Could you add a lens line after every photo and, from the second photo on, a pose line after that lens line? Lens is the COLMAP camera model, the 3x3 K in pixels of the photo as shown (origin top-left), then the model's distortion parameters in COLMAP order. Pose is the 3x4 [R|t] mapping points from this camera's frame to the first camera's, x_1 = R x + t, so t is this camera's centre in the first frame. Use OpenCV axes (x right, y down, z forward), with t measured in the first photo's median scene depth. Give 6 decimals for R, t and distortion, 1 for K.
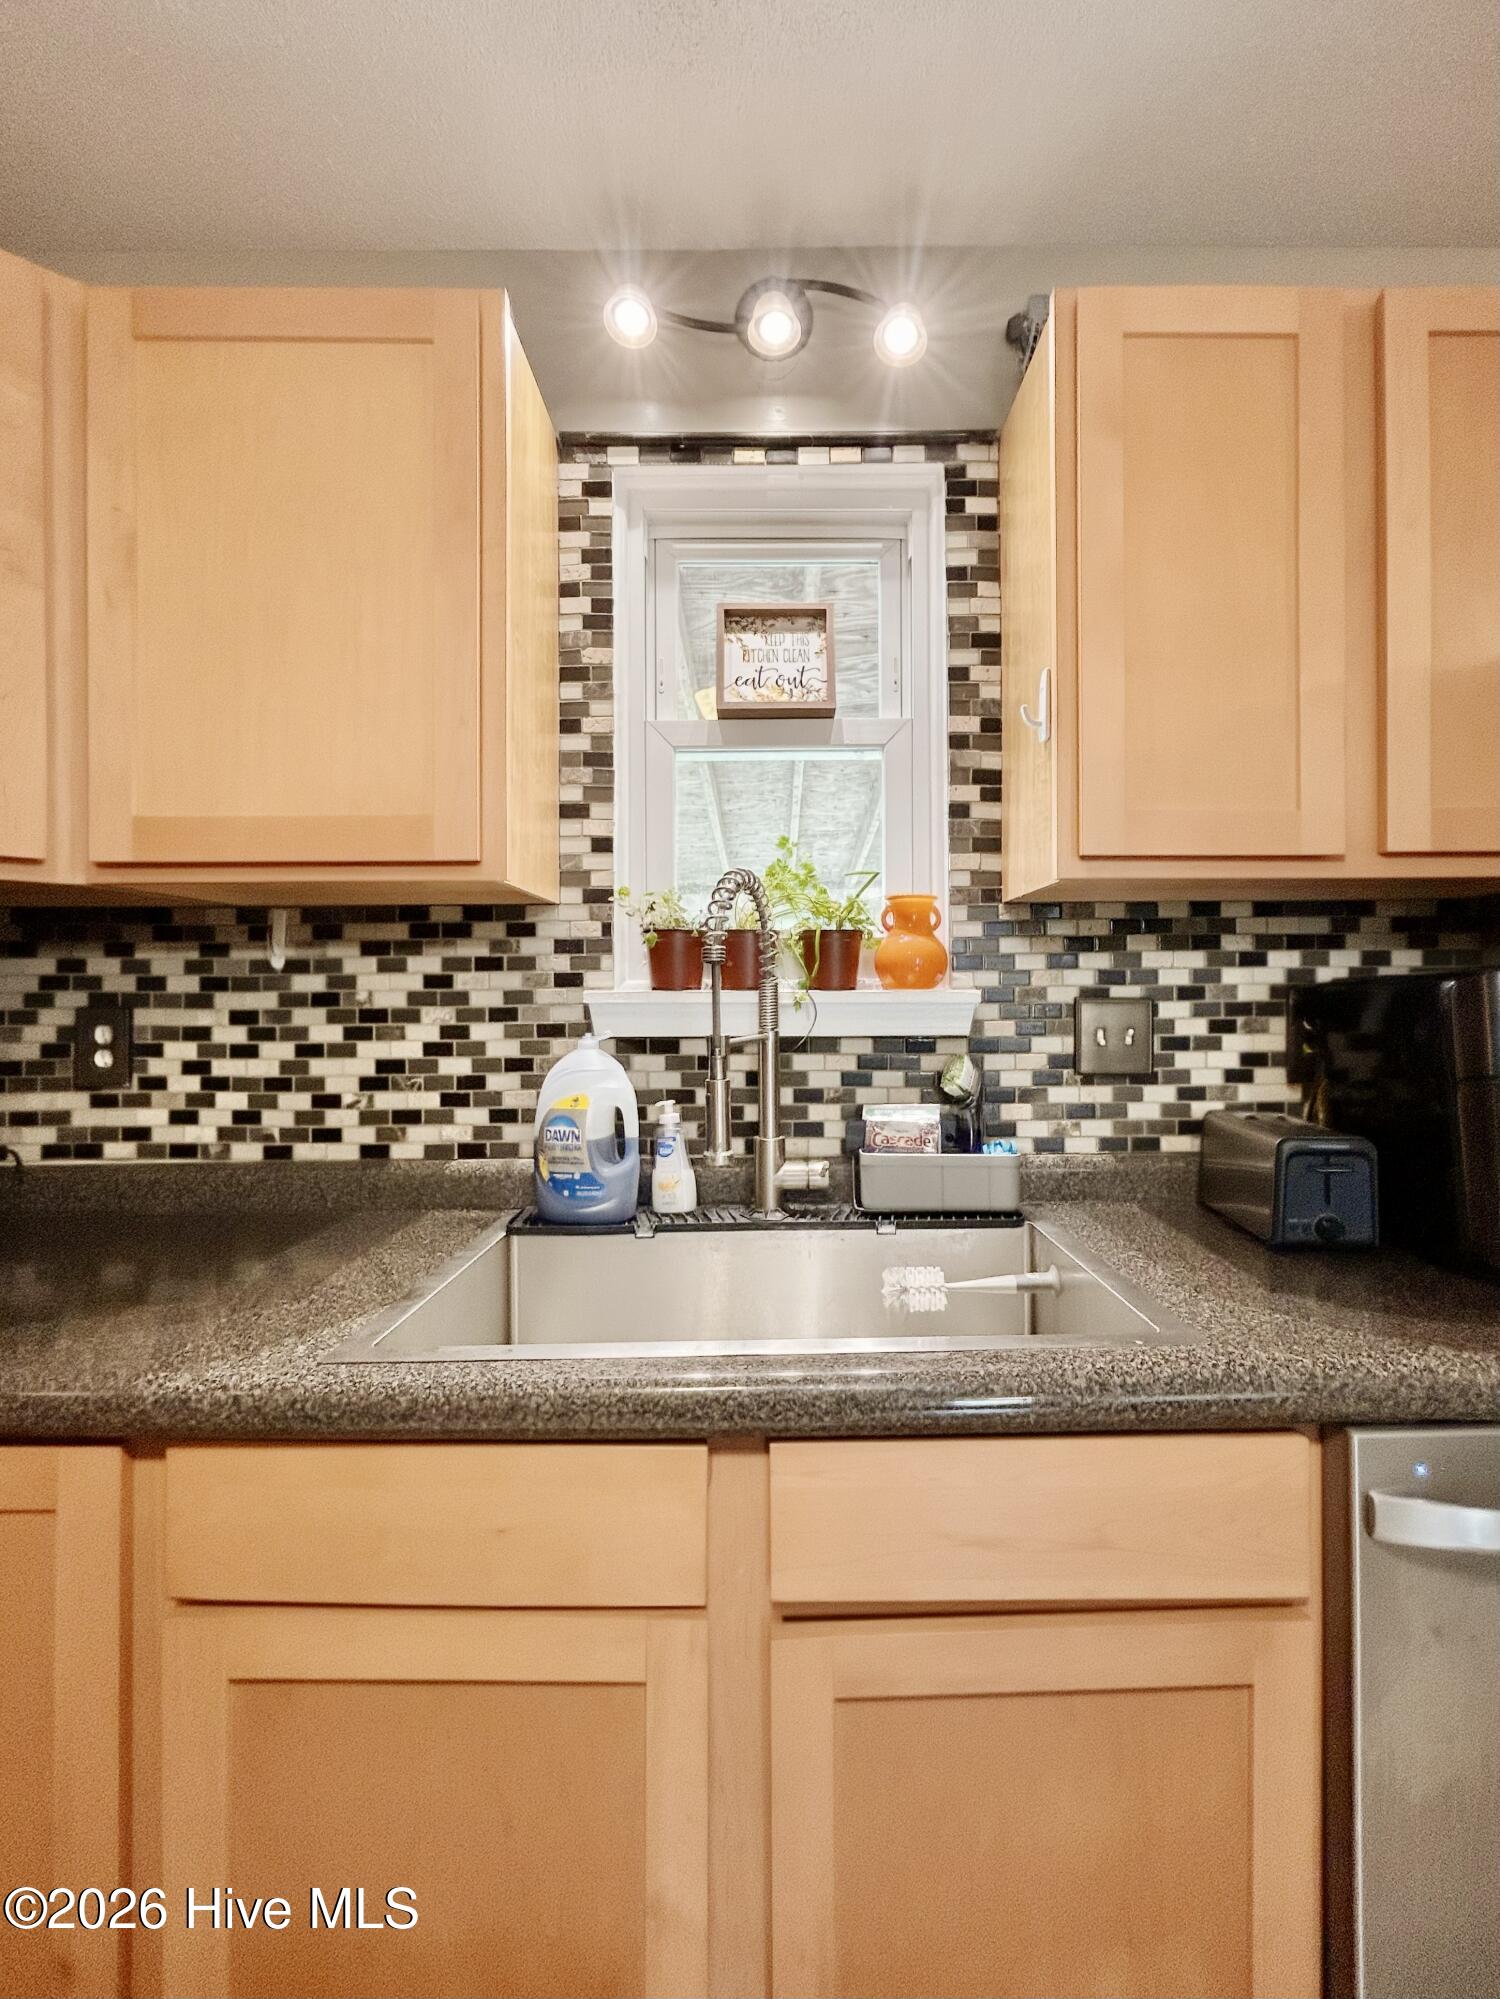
lens RADIAL K [[811.4, 0, 762.1], [0, 811.4, 989.8], [0, 0, 1]] dist [-0.003847, 0.000163]
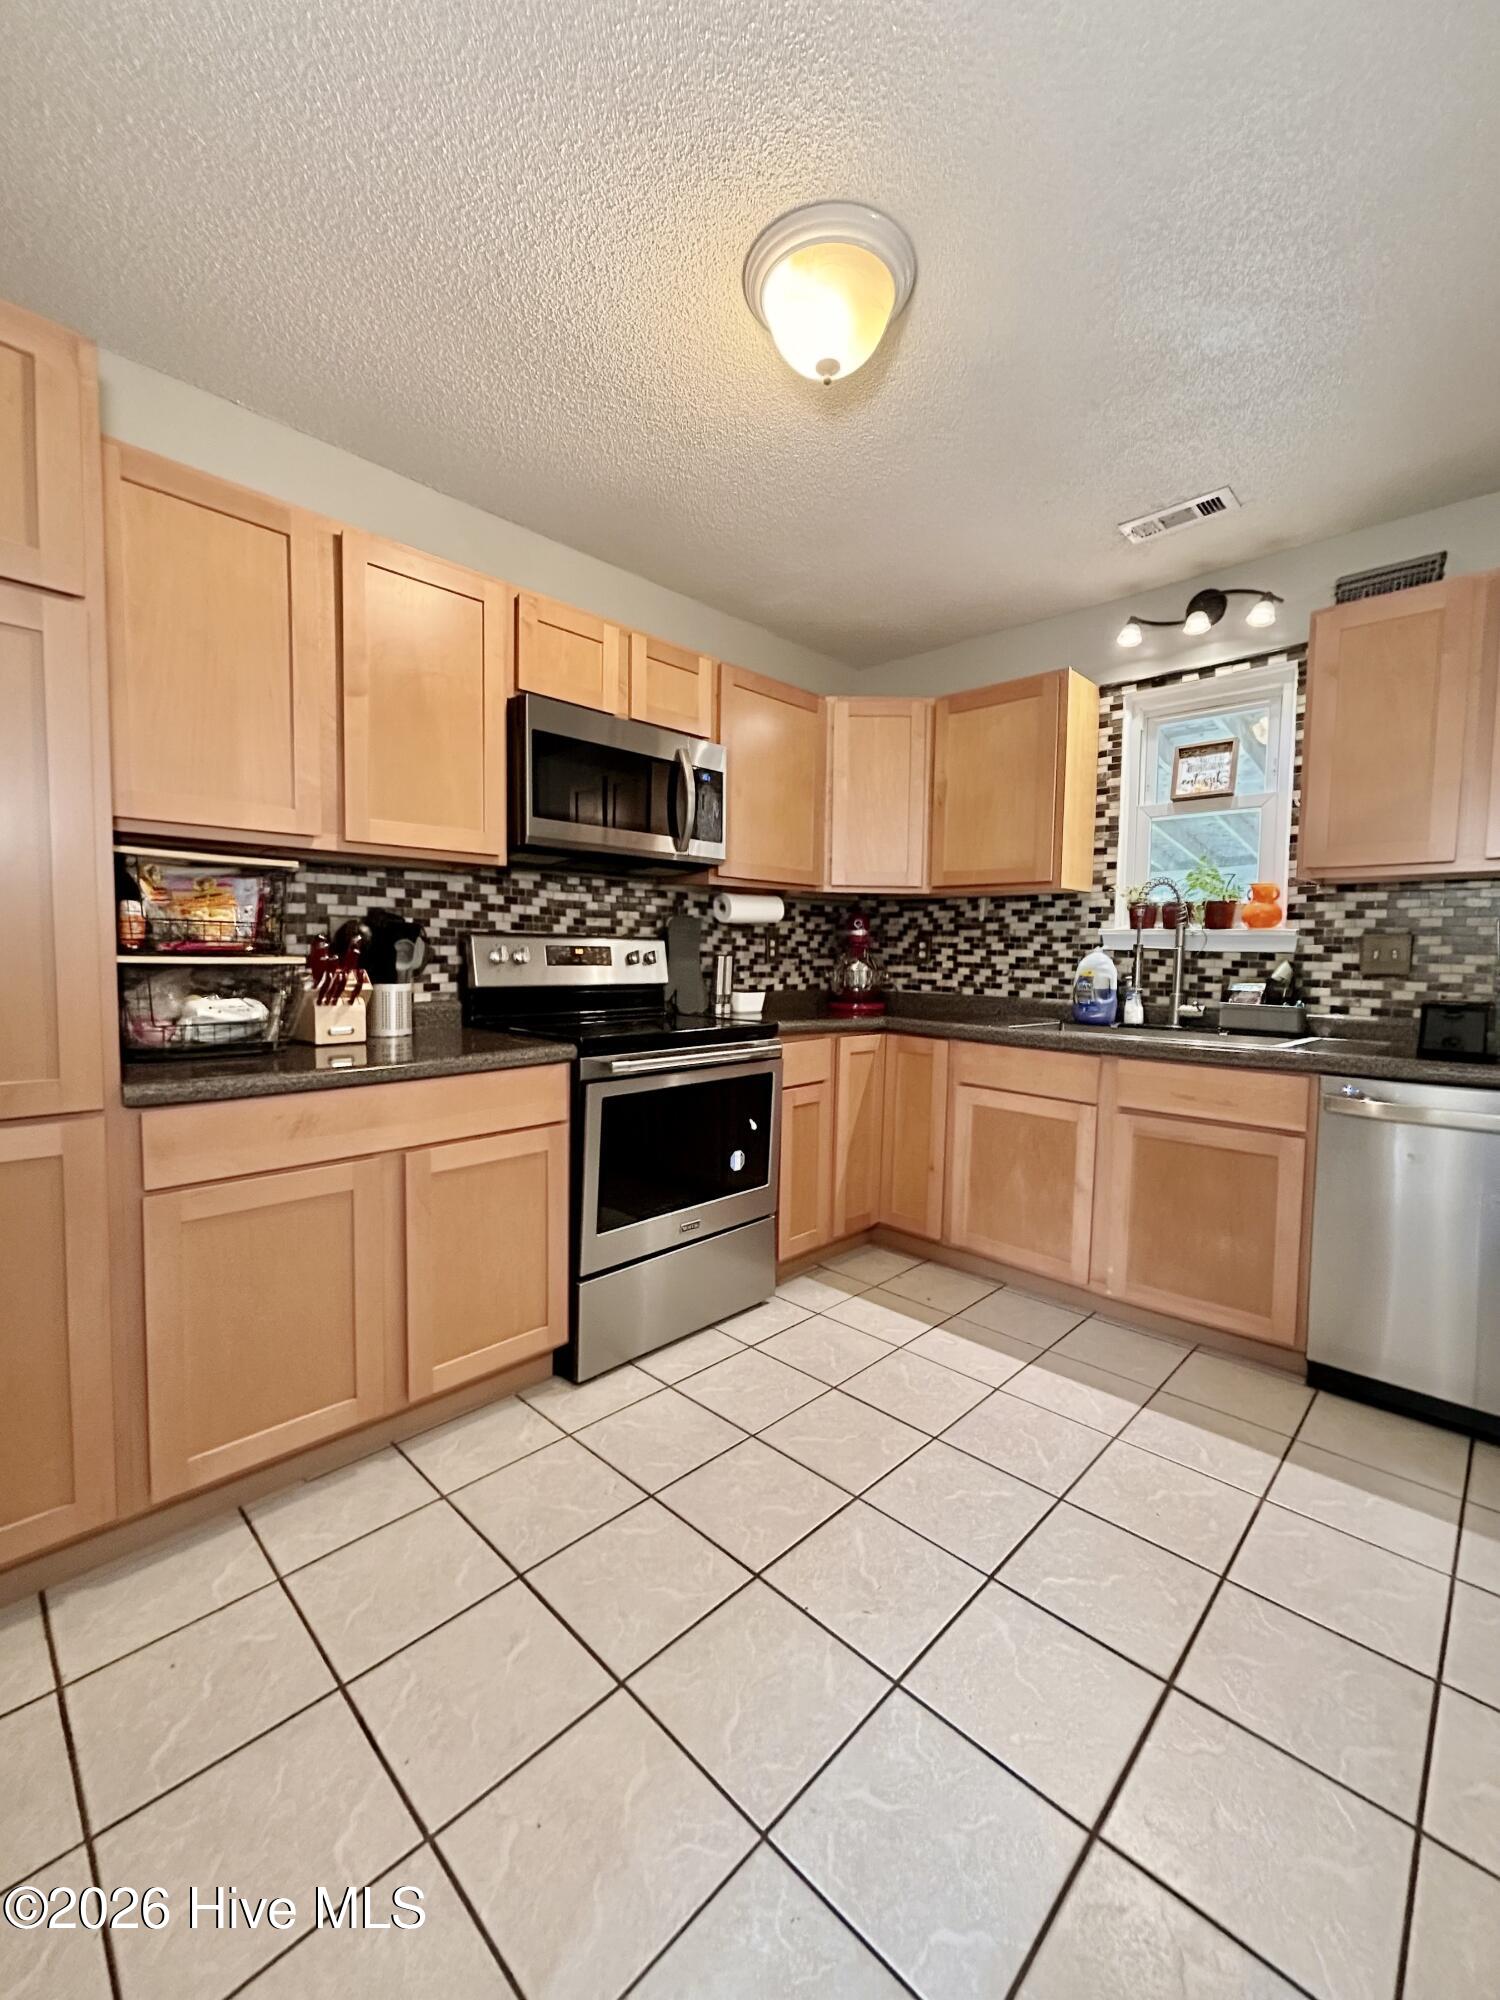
lens RADIAL K [[811.8, 0, 749.8], [0, 811.8, 995.5], [0, 0, 1]] dist [-0.003847, 0.000163]
pose [[0.708519, 0.058295, -0.703279, 0.713365], [-0.014461, 0.997572, 0.068120, 0.045942], [0.705543, -0.038094, 0.707642, -1.361733]]
